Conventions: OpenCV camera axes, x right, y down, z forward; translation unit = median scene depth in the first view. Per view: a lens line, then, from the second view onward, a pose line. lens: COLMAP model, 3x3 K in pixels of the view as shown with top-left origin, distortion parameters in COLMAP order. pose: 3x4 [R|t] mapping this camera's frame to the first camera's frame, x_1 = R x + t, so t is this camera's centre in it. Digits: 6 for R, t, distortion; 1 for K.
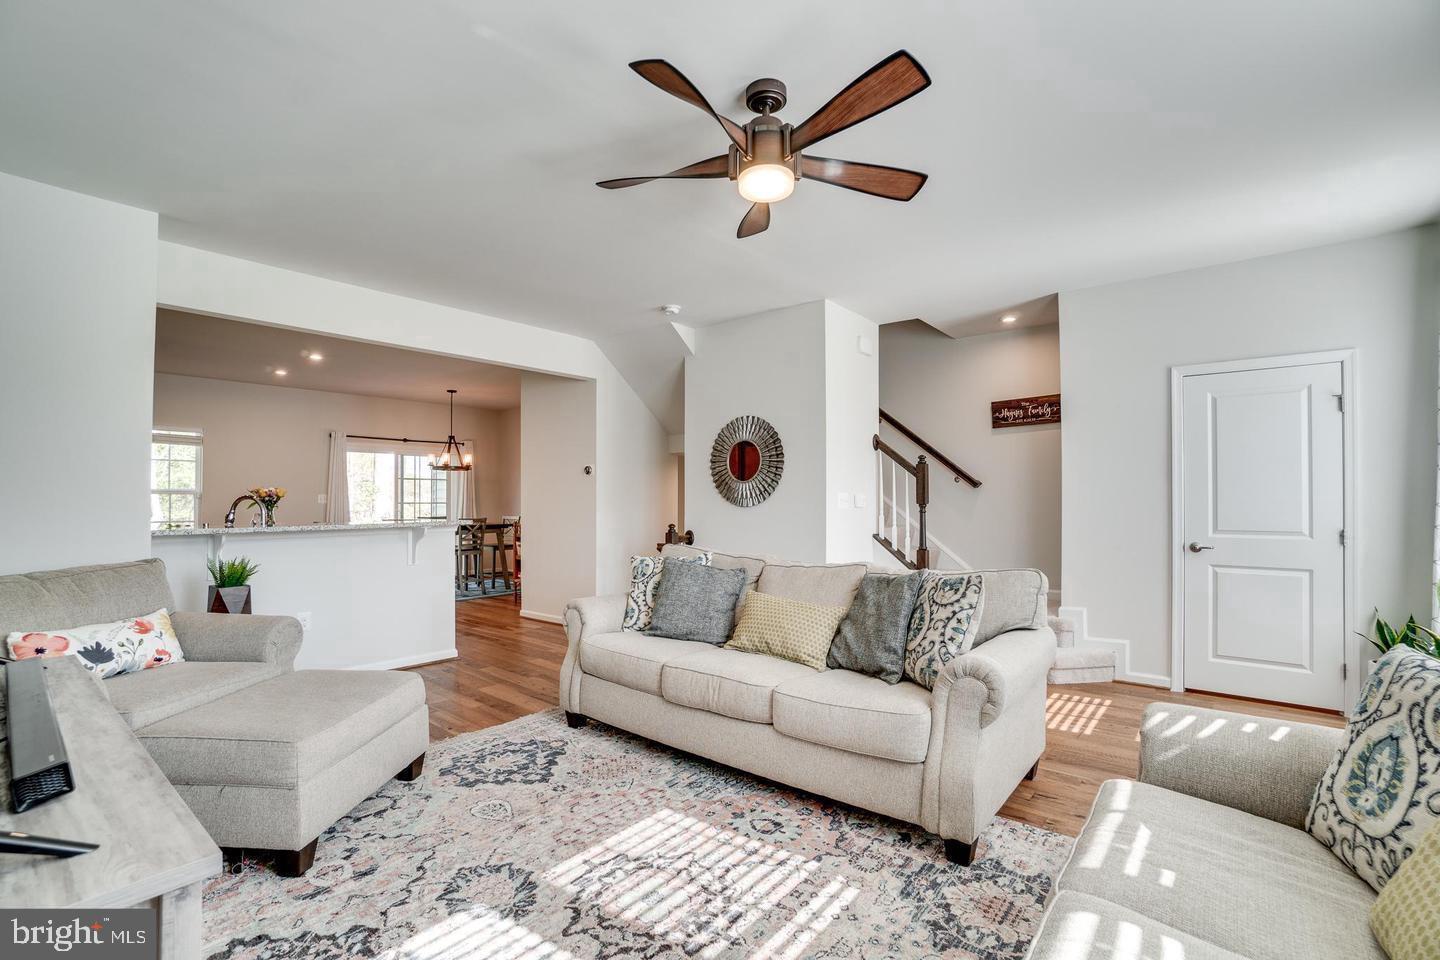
lens RADIAL K [[642.5, 0, 691.7], [0, 642.5, 482.7], [0, 0, 1]] dist [0.003748, 0.000443]
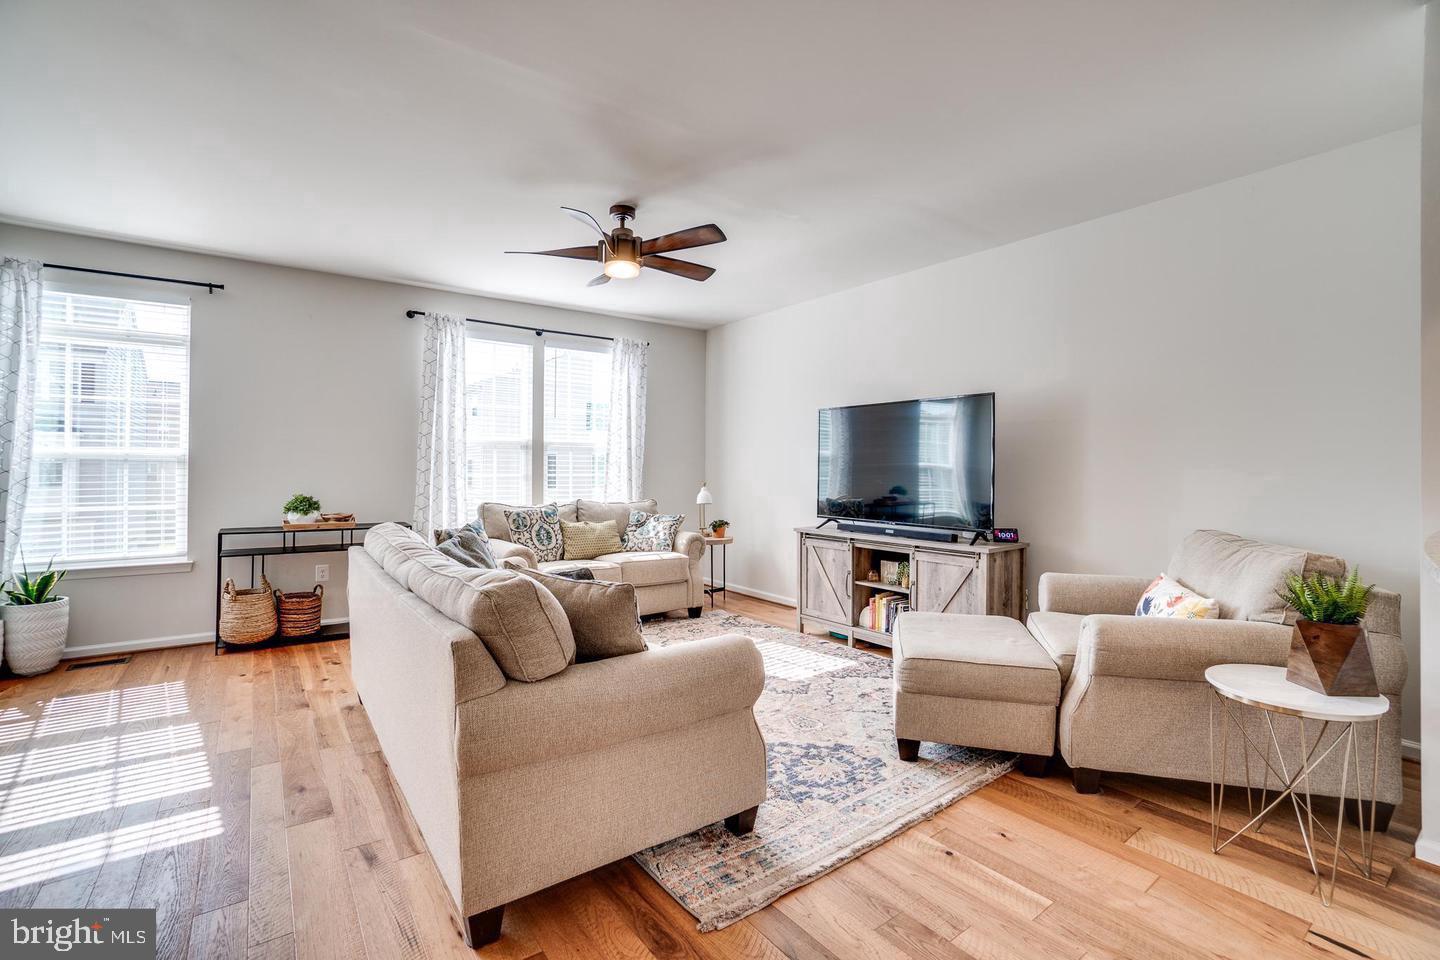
lens RADIAL K [[649.1, 0, 685.7], [0, 649.1, 479.7], [0, 0, 1]] dist [-0.037067, 0.002142]
pose [[-0.969762, -0.004610, 0.244011, -0.366572], [-0.005890, 0.999972, -0.004516, 0.048227], [-0.243983, -0.005816, -0.969762, 2.140565]]
